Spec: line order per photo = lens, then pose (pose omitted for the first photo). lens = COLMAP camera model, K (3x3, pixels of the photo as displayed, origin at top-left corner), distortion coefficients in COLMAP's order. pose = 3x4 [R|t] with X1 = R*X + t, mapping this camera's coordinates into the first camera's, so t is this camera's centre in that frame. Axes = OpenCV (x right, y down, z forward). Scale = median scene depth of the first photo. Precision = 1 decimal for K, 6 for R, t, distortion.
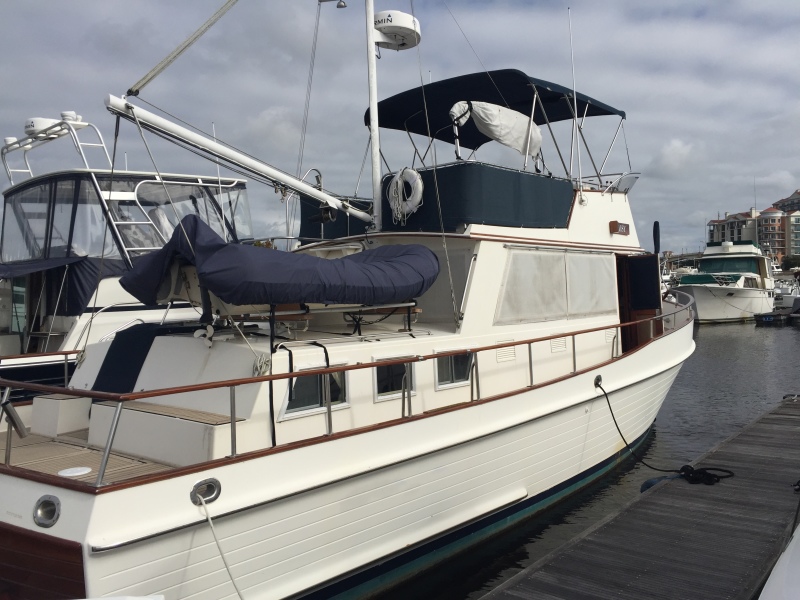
lens RADIAL K [[672.7, 0, 402.1], [0, 672.7, 302.1], [0, 0, 1]] dist [0.070184, -0.087583]
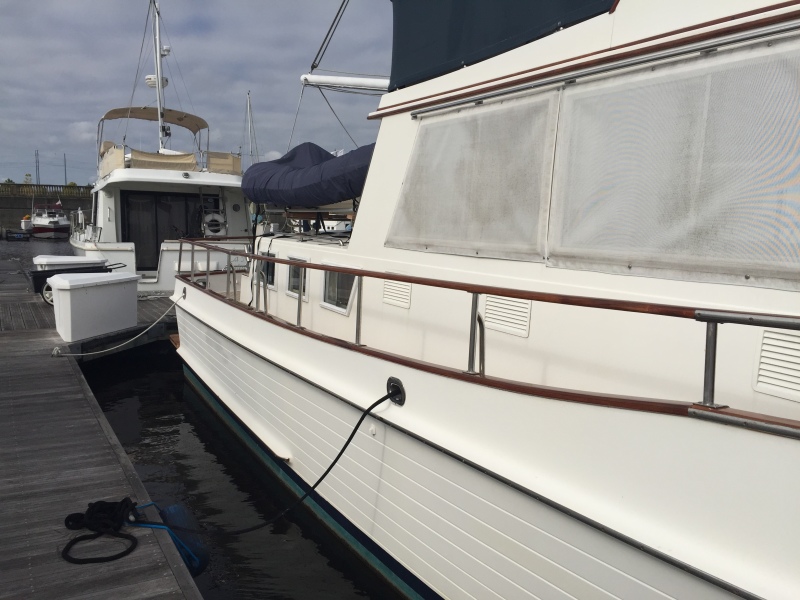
lens RADIAL K [[672.7, 0, 397.9], [0, 672.7, 298.1], [0, 0, 1]] dist [0.070184, -0.087583]
pose [[-0.322863, 0.142373, -0.935676, 0.691758], [-0.016208, 0.987644, 0.155874, -0.016715], [0.946307, 0.065491, -0.316566, 1.114526]]
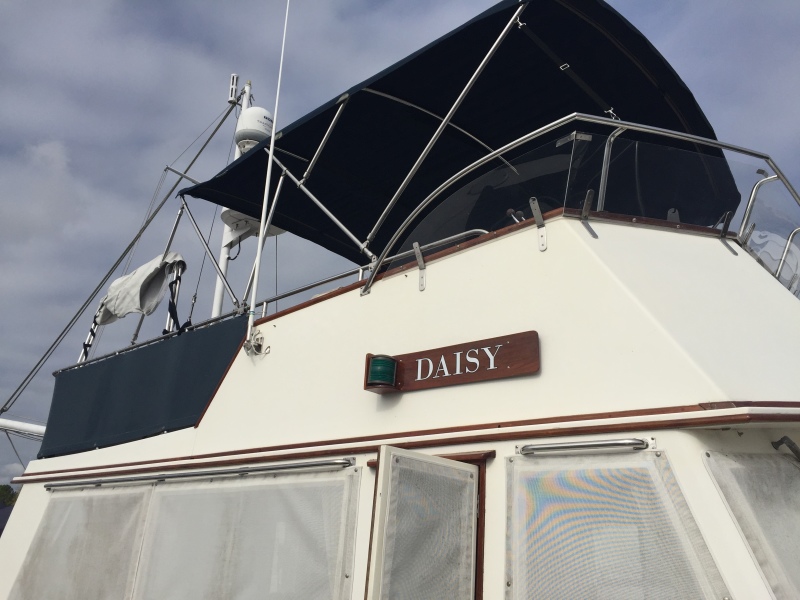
lens RADIAL K [[672.7, 0, 397.7], [0, 672.7, 299.8], [0, 0, 1]] dist [0.070184, -0.087583]
pose [[0.002150, -0.312578, -0.949890, 0.750821], [-0.038493, 0.949162, -0.312426, -0.060080], [0.999257, 0.037236, -0.009991, 1.240034]]
